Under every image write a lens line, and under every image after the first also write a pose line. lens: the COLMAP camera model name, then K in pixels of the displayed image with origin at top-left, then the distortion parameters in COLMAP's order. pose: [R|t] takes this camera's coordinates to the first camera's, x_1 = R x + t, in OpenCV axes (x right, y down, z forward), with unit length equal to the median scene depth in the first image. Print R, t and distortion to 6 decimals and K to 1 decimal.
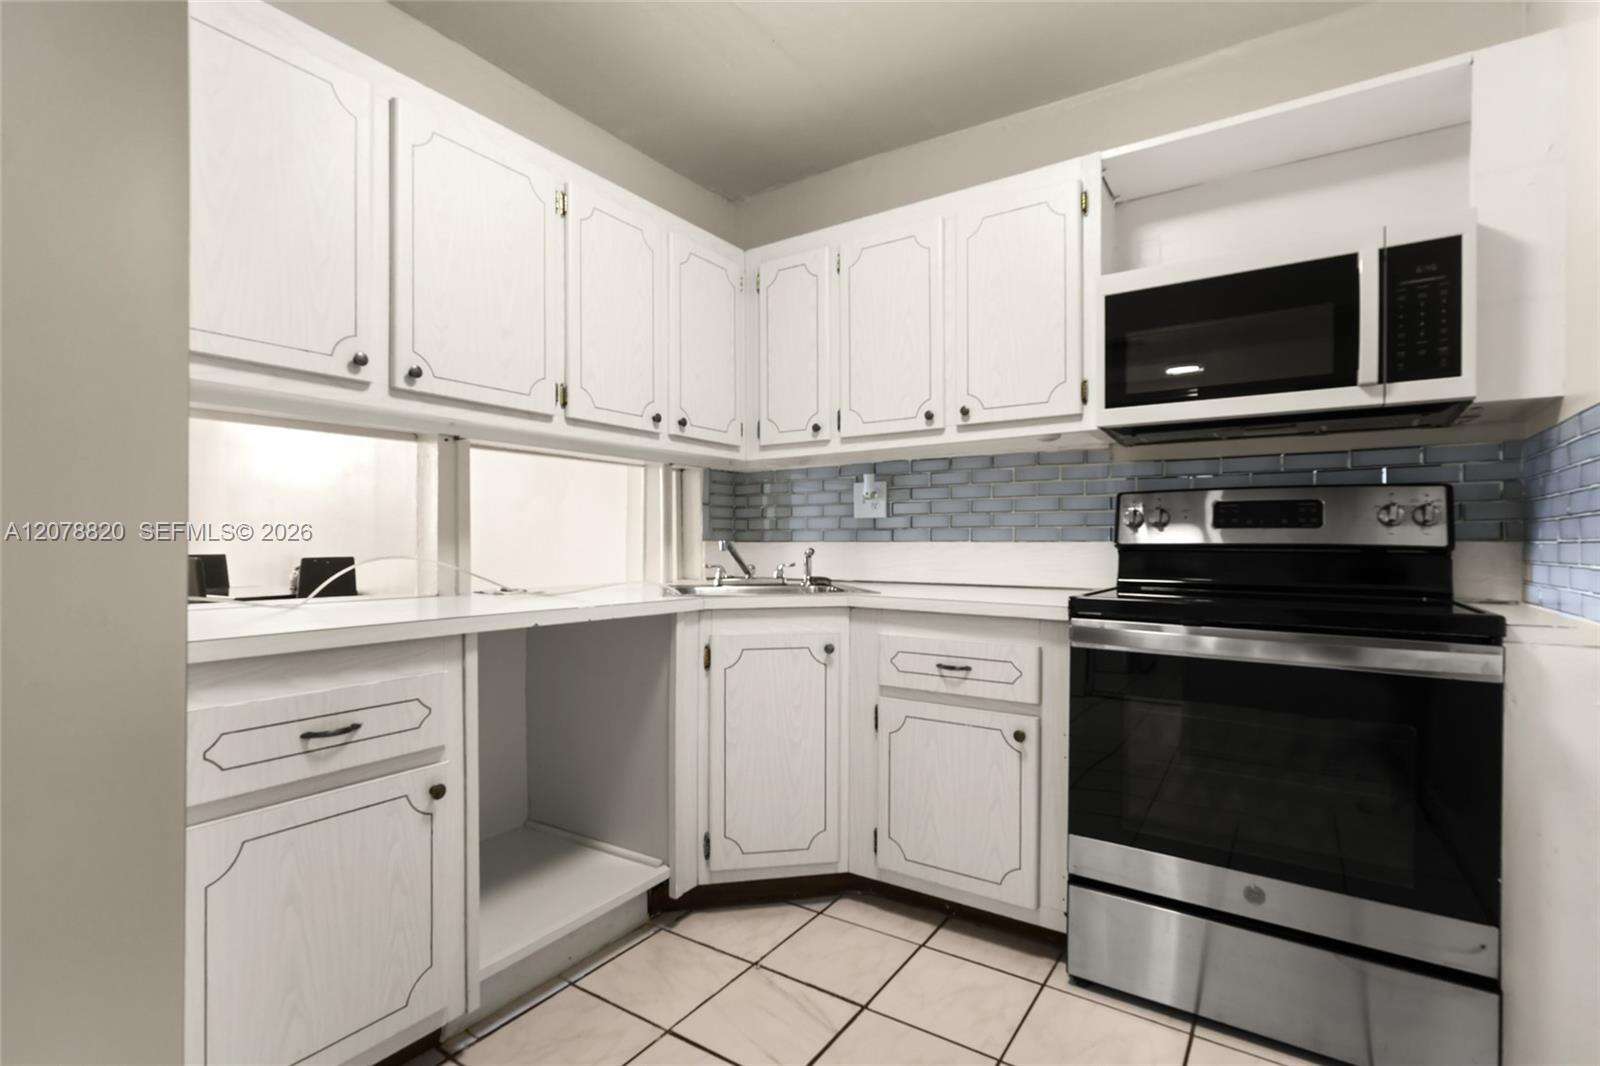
lens RADIAL K [[773.9, 0, 799.7], [0, 773.9, 540.9], [0, 0, 1]] dist [-0.001543, 0.000942]
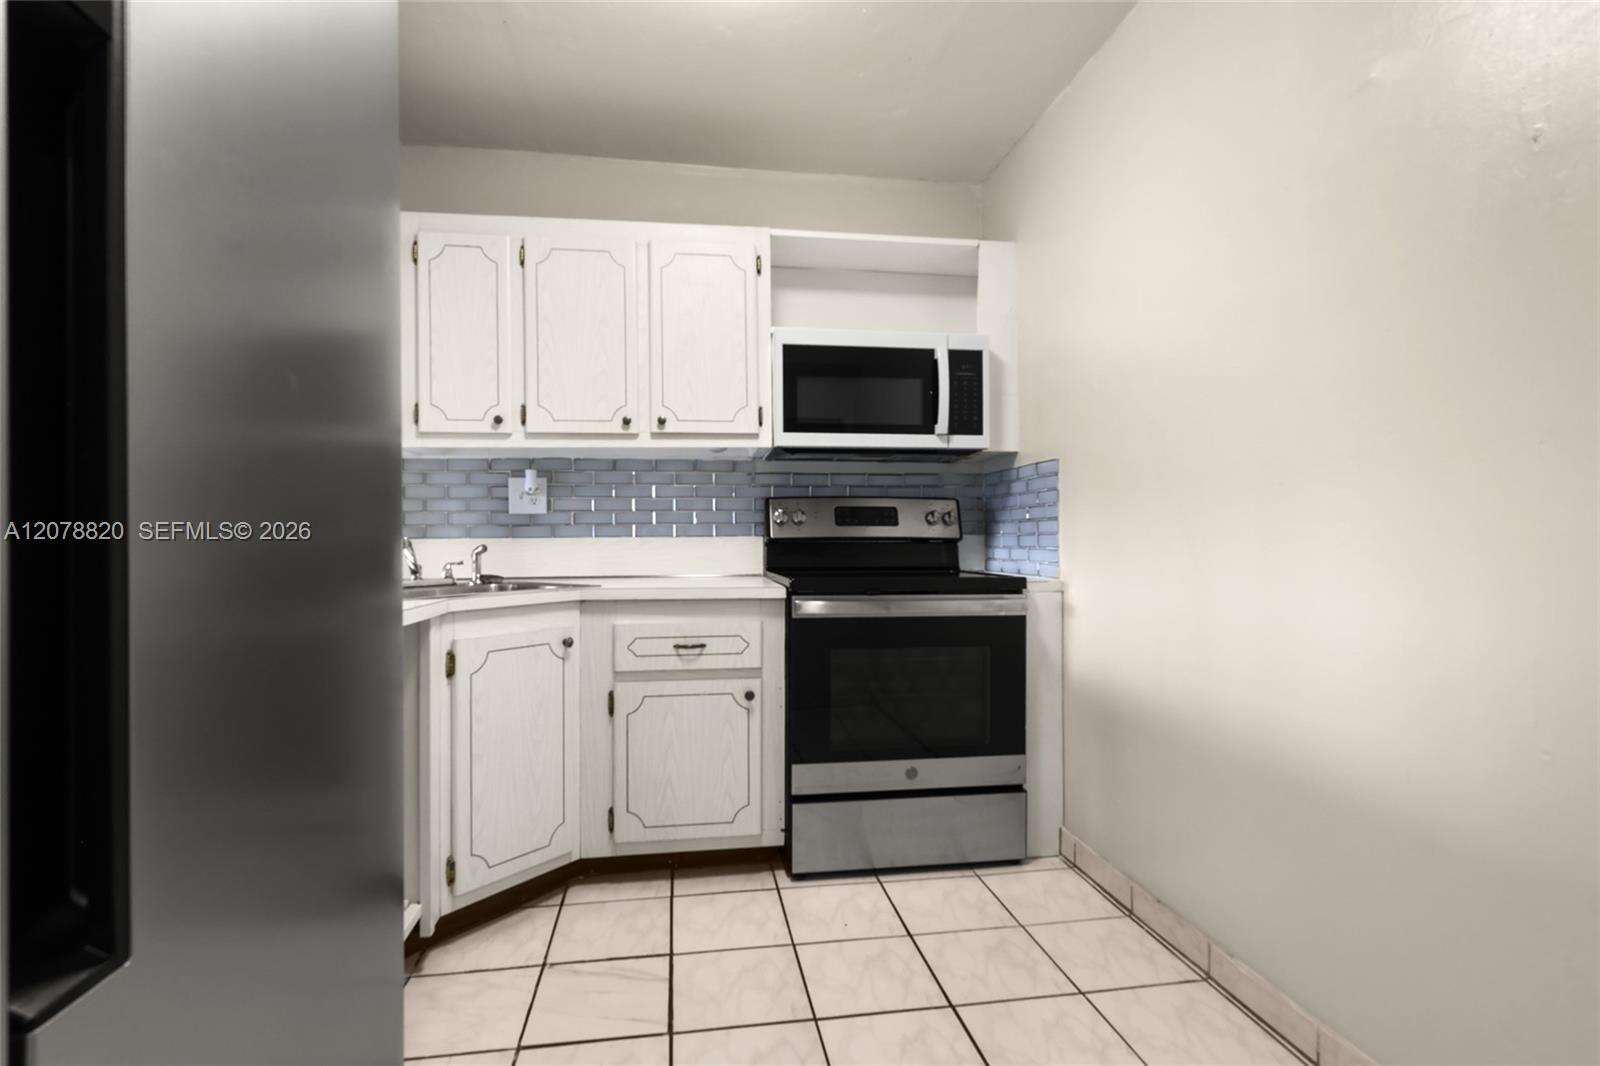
lens RADIAL K [[773.9, 0, 817.5], [0, 773.9, 530.6], [0, 0, 1]] dist [-0.001543, 0.000942]
pose [[0.723332, -0.000010, 0.690500, -0.451508], [0.005751, 0.999965, -0.006011, -0.000048], [-0.690476, 0.008319, 0.723307, 0.036299]]
